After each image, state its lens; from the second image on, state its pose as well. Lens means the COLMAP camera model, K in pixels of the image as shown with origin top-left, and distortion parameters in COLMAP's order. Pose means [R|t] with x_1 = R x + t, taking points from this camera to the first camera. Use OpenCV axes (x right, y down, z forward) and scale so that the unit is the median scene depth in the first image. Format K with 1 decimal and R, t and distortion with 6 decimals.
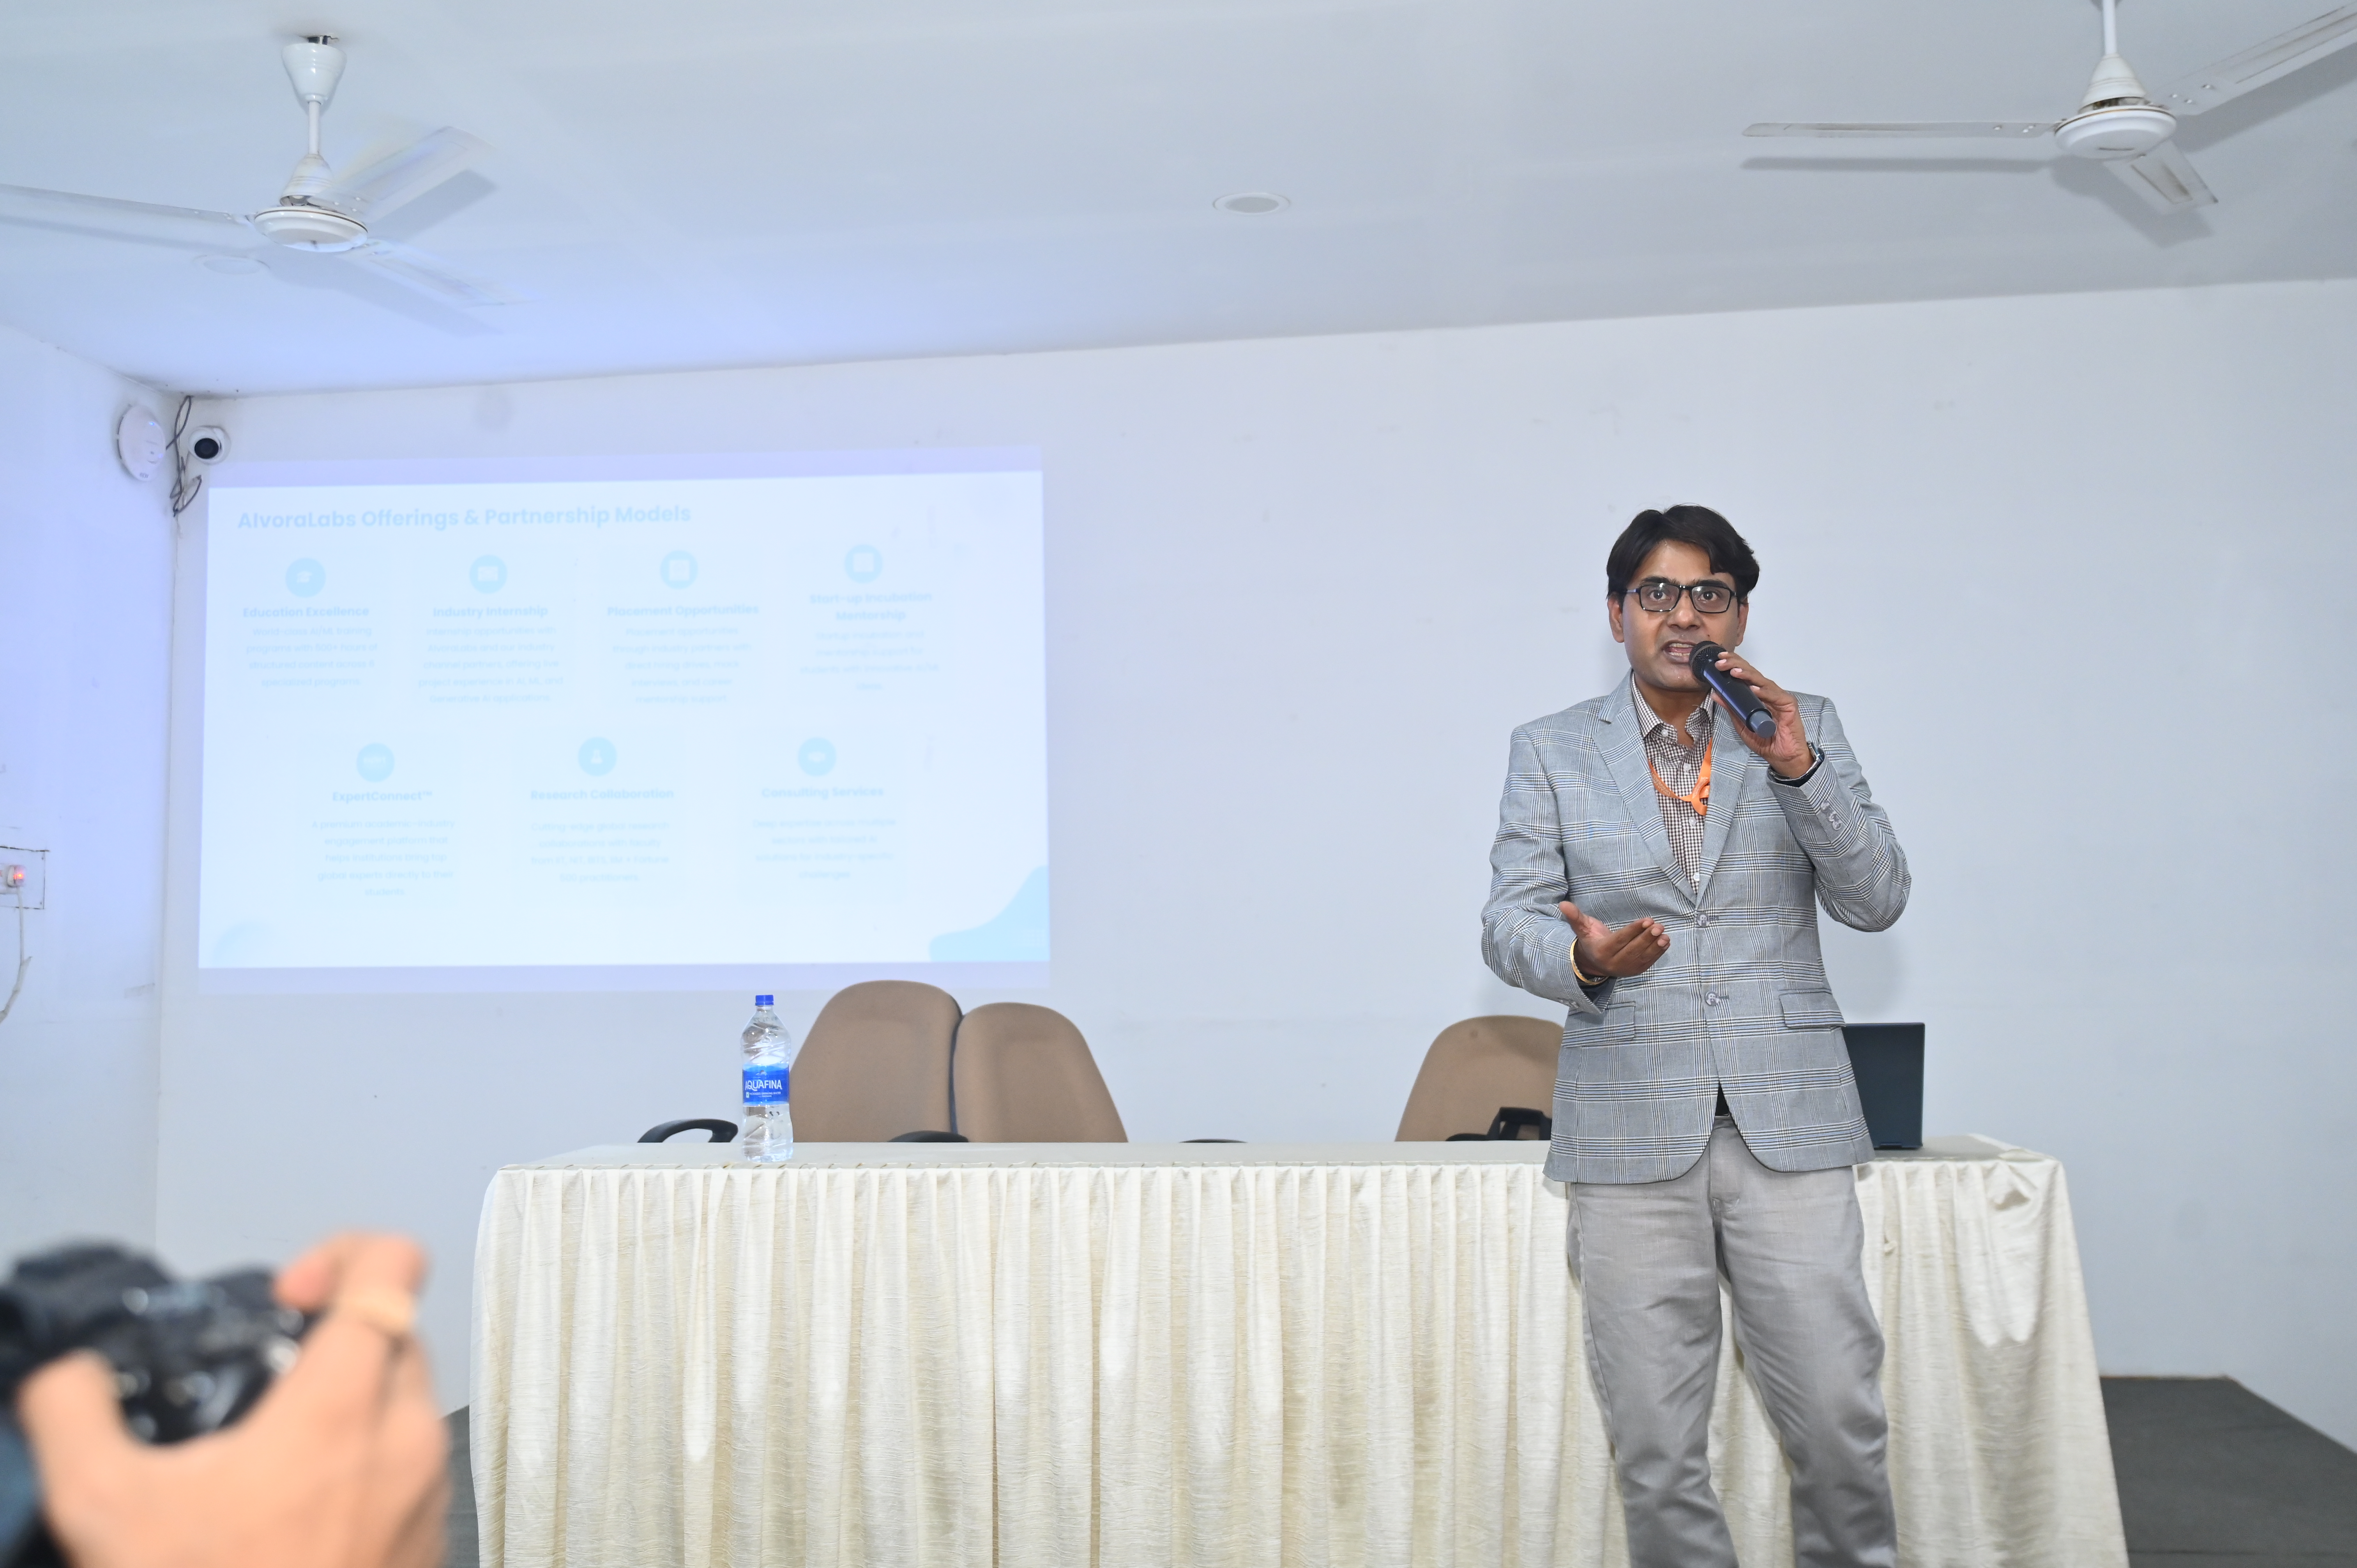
lens RADIAL K [[2472.1, 0, 1205.5], [0, 2472.1, 792.6], [0, 0, 1]] dist [-0.001776, 0.000000]
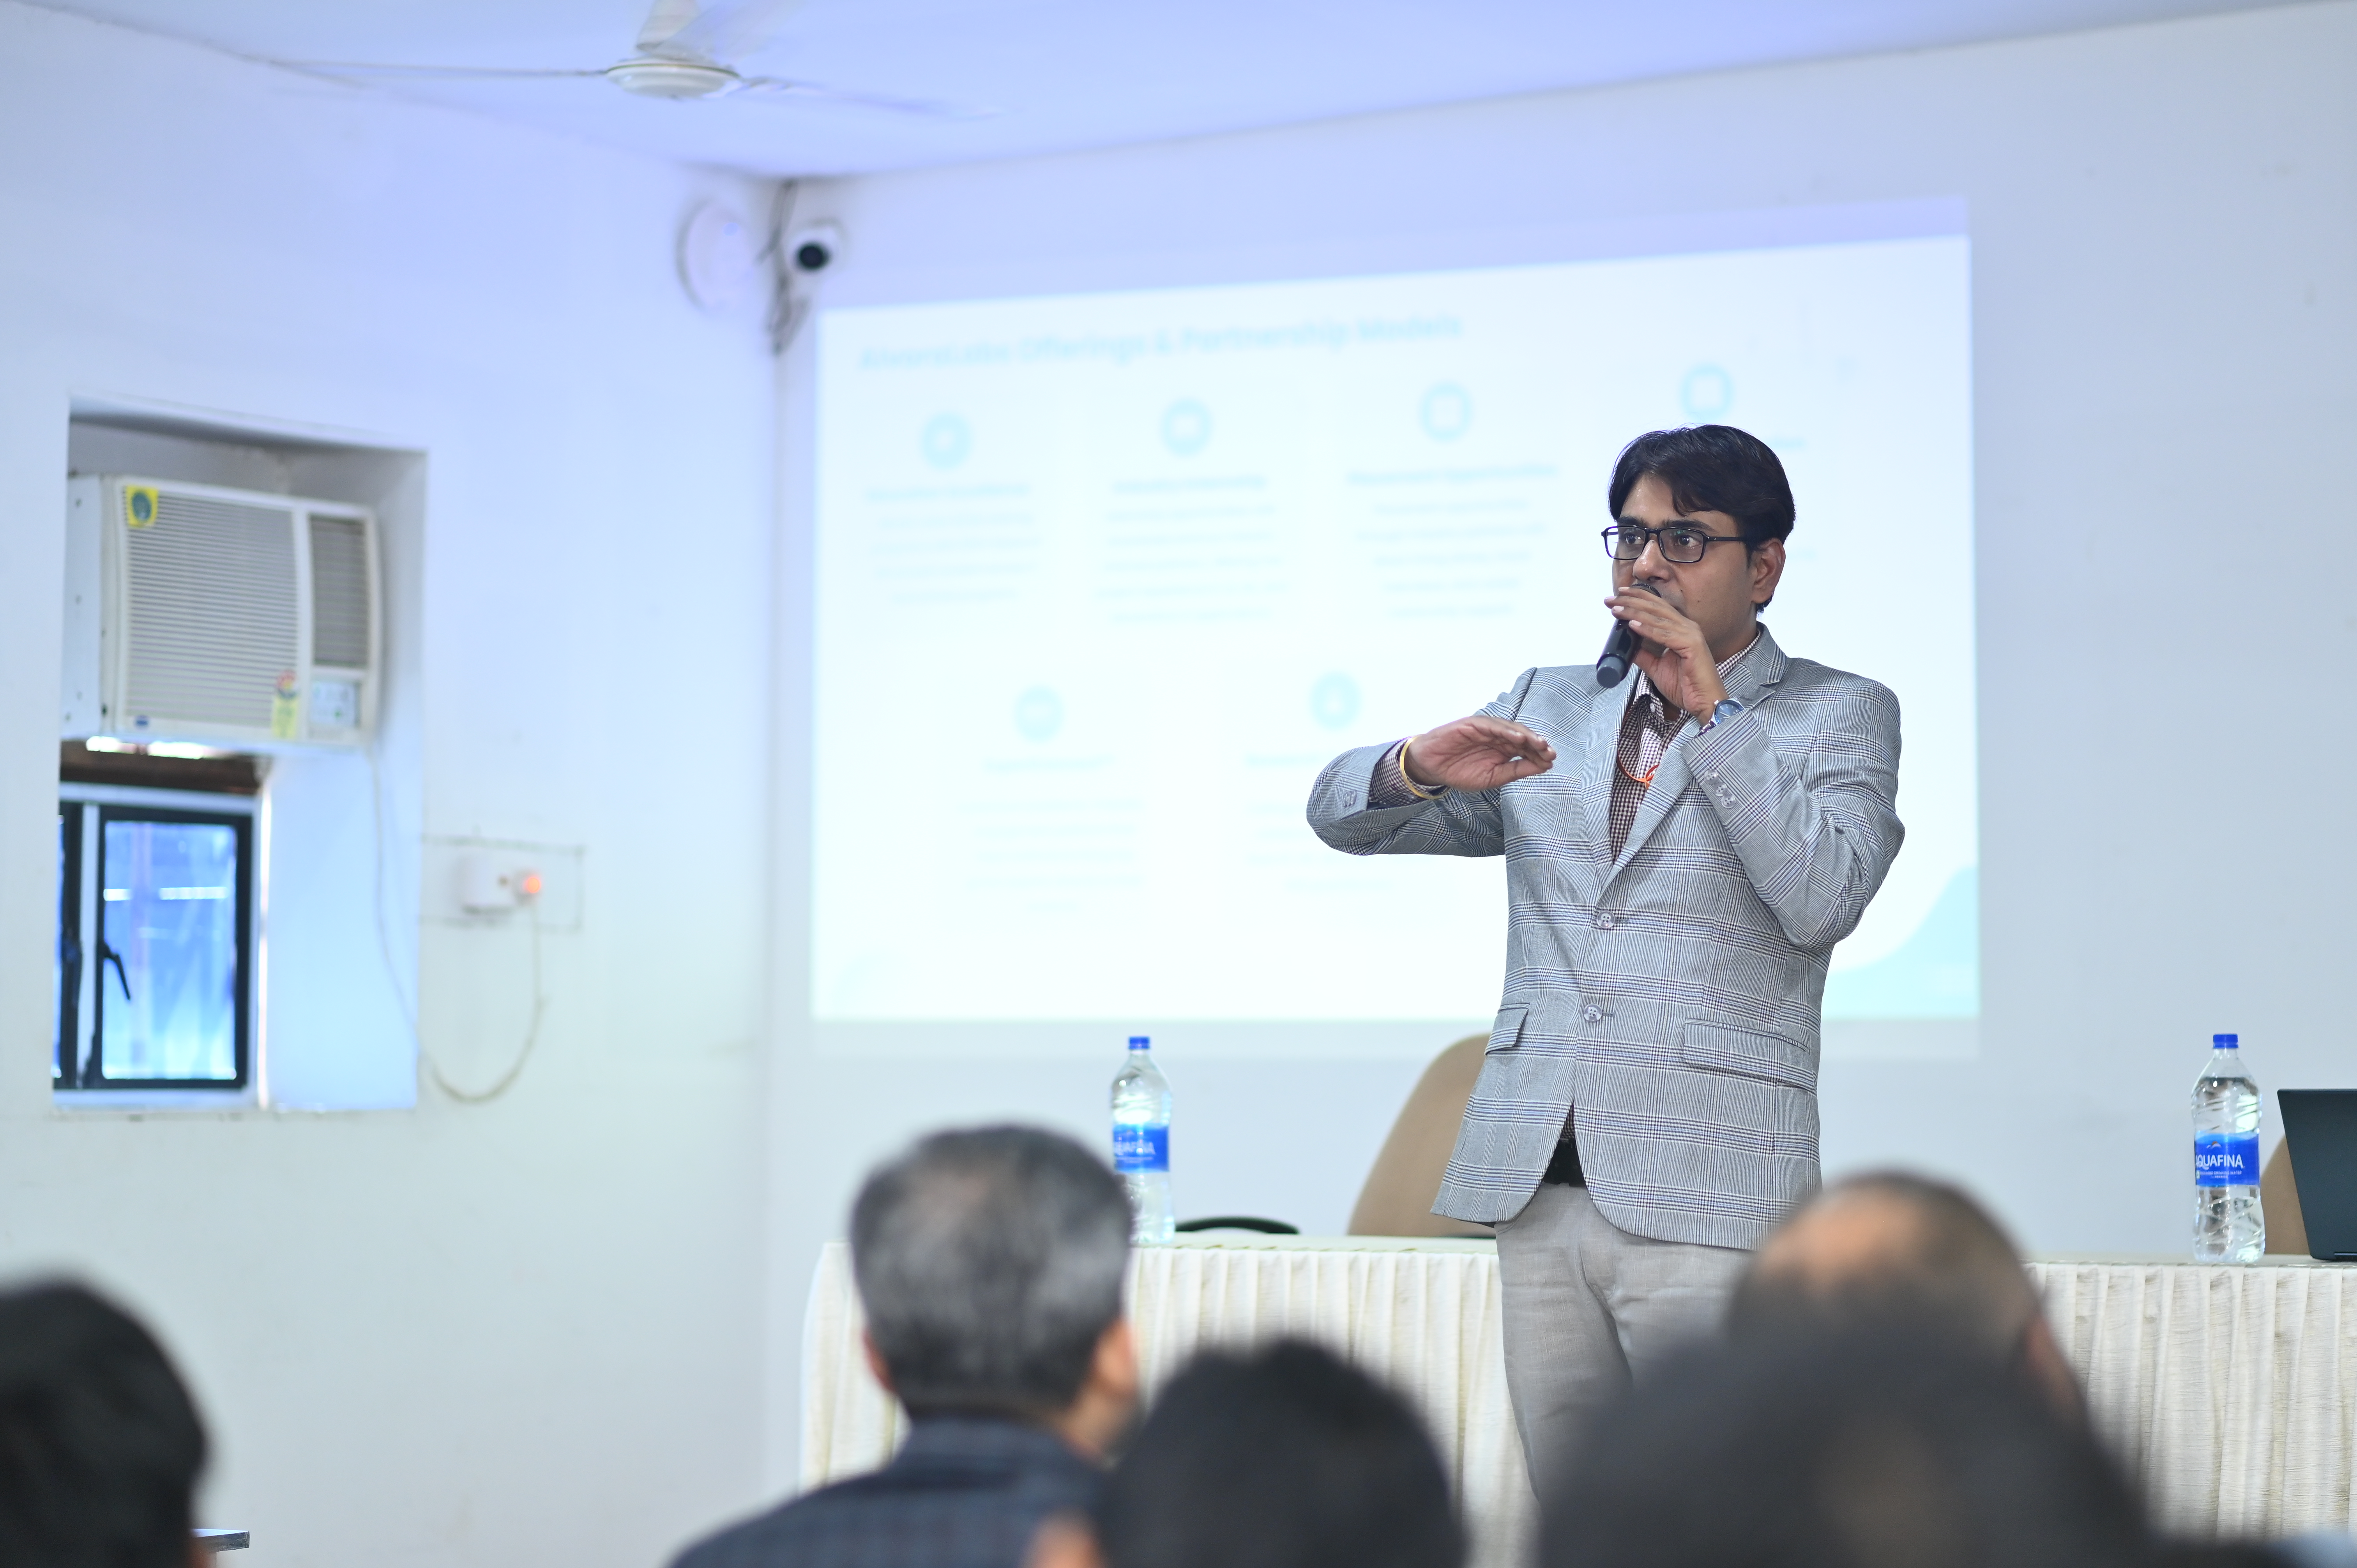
lens RADIAL K [[5925.3, 0, 1168.6], [0, 5925.3, 779.5], [0, 0, 1]] dist [-0.083308, 0.000000]
pose [[0.895539, -0.007382, -0.444923, 0.674023], [0.014368, 0.999821, 0.012332, -0.023137], [0.444752, -0.017437, 0.895484, -0.692045]]
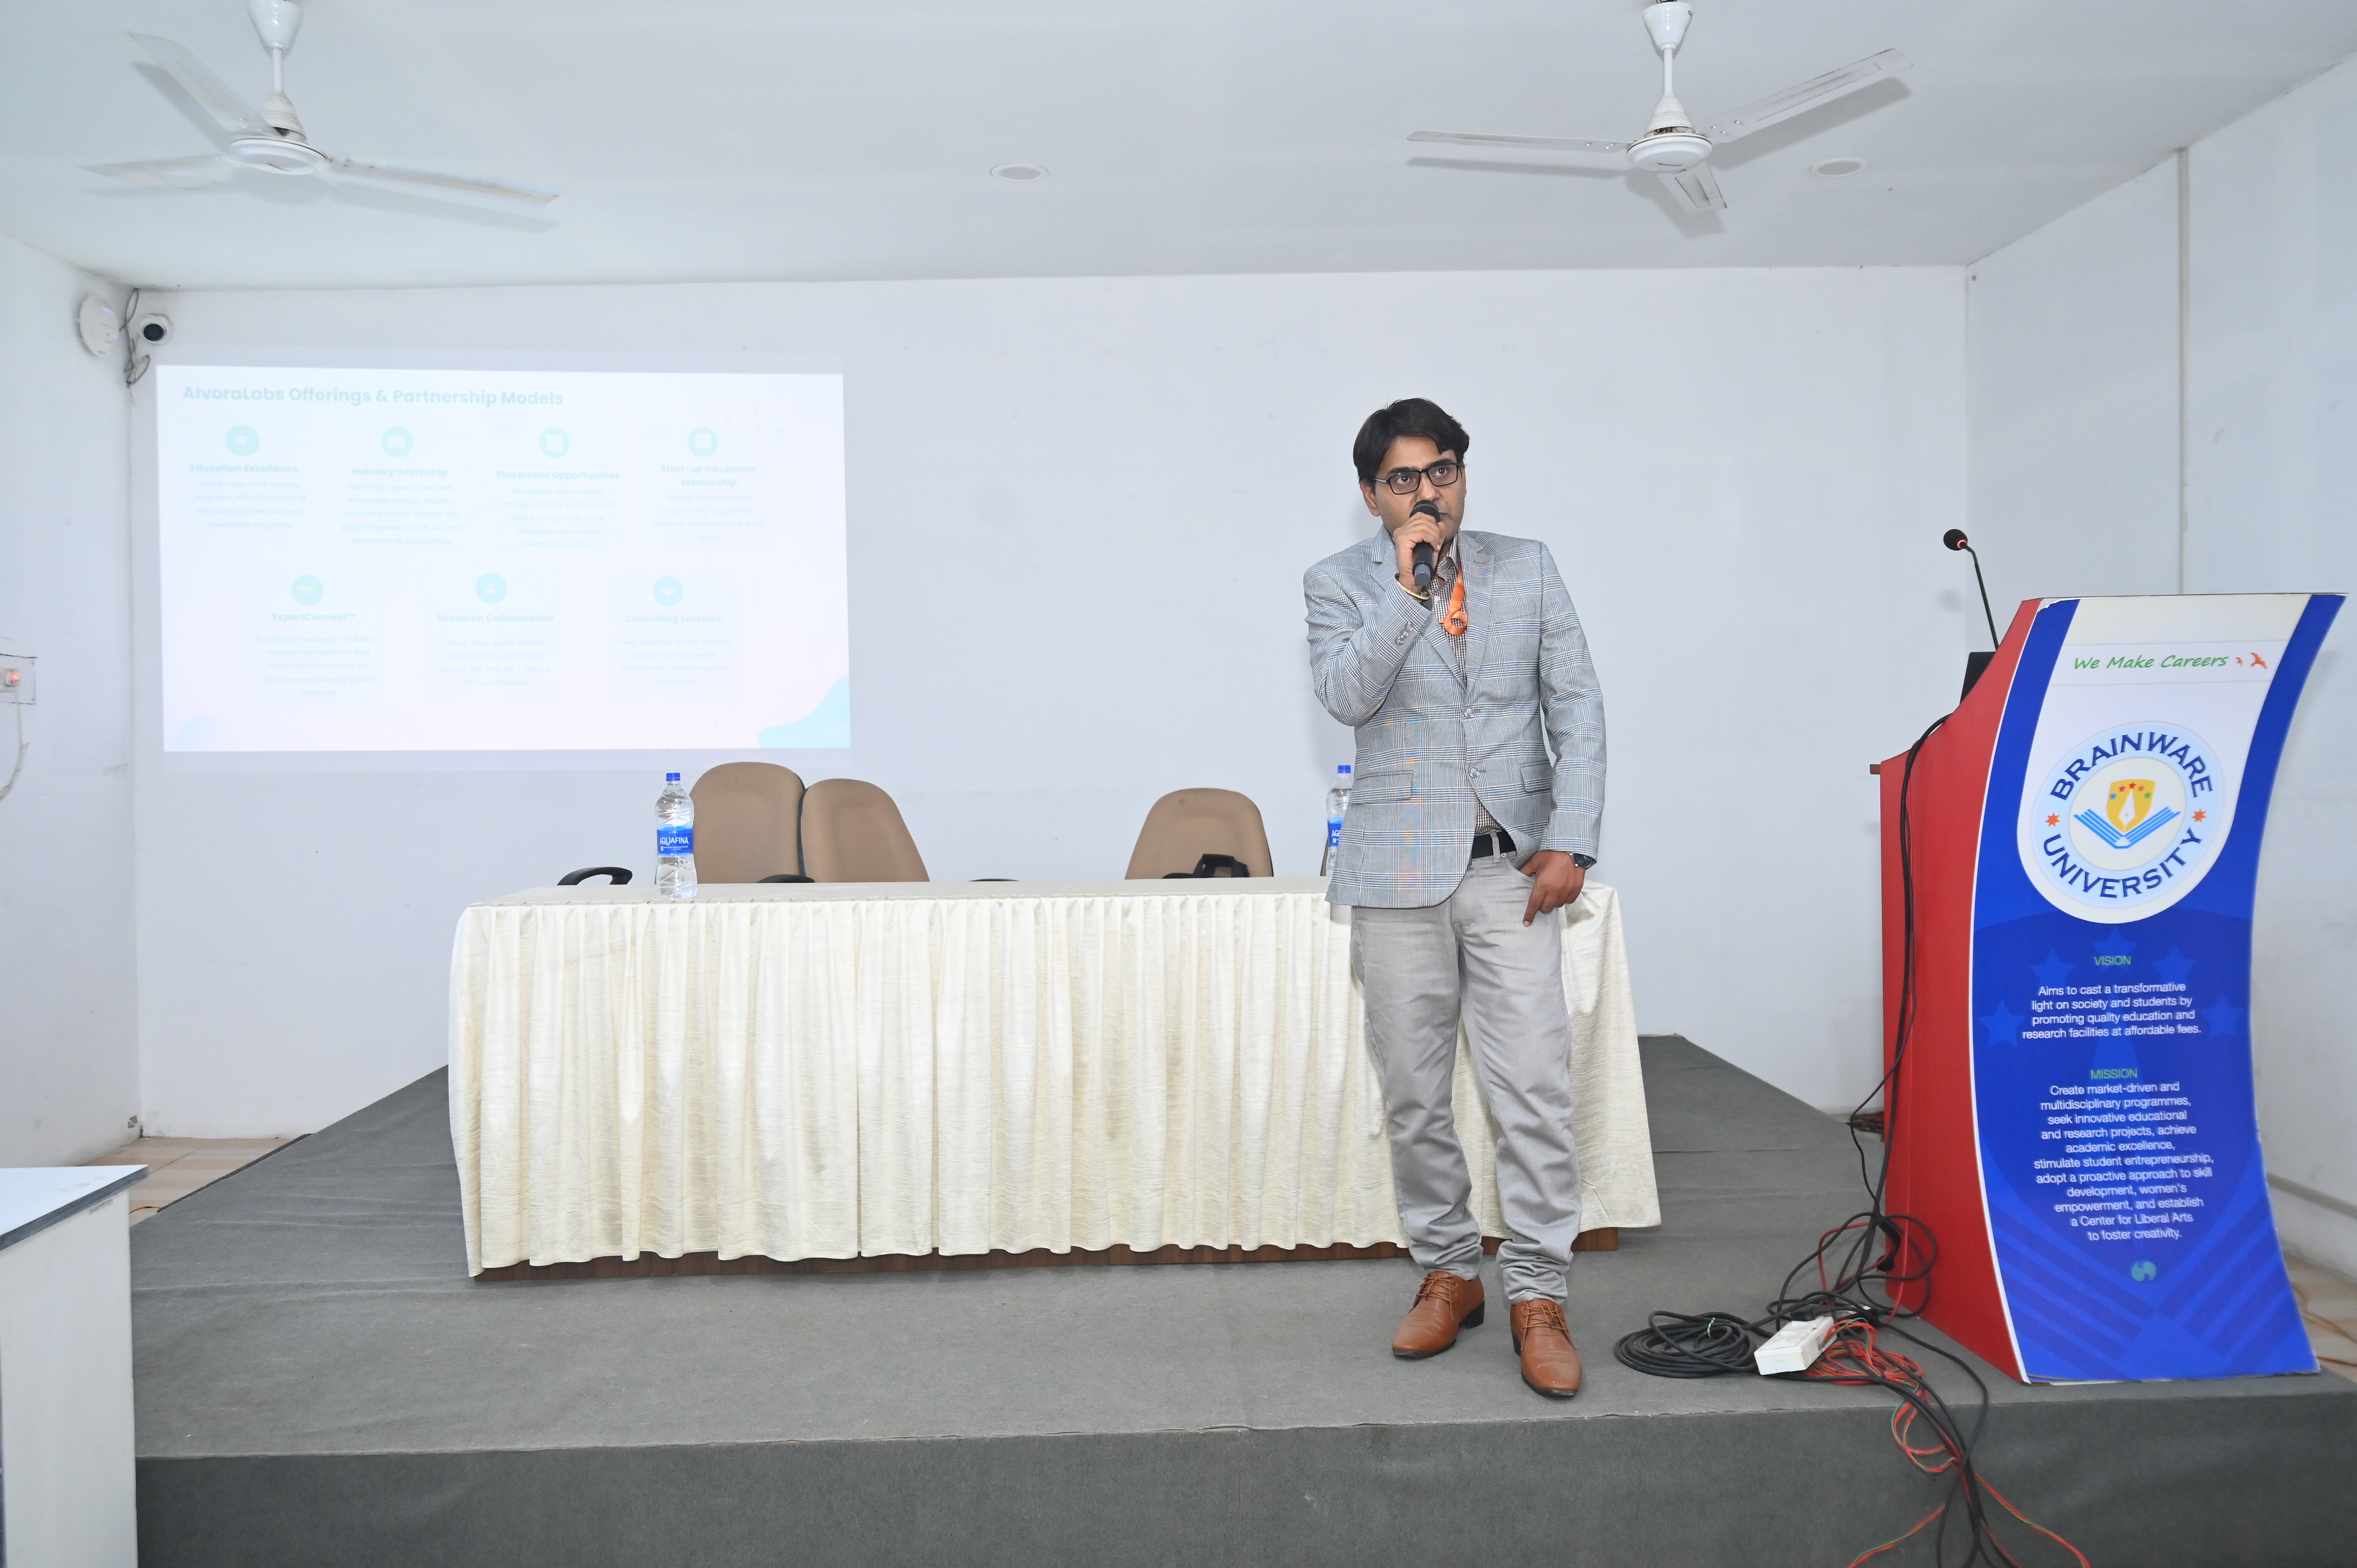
lens RADIAL K [[1815.9, 0, 1185.7], [0, 1815.9, 796.6], [0, 0, 1]] dist [-0.002406, 0.008782]
pose [[0.987859, -0.002188, 0.155337, -0.059112], [-0.012528, 0.995522, 0.093692, 0.000514], [-0.154847, -0.094501, 0.983408, 0.006851]]
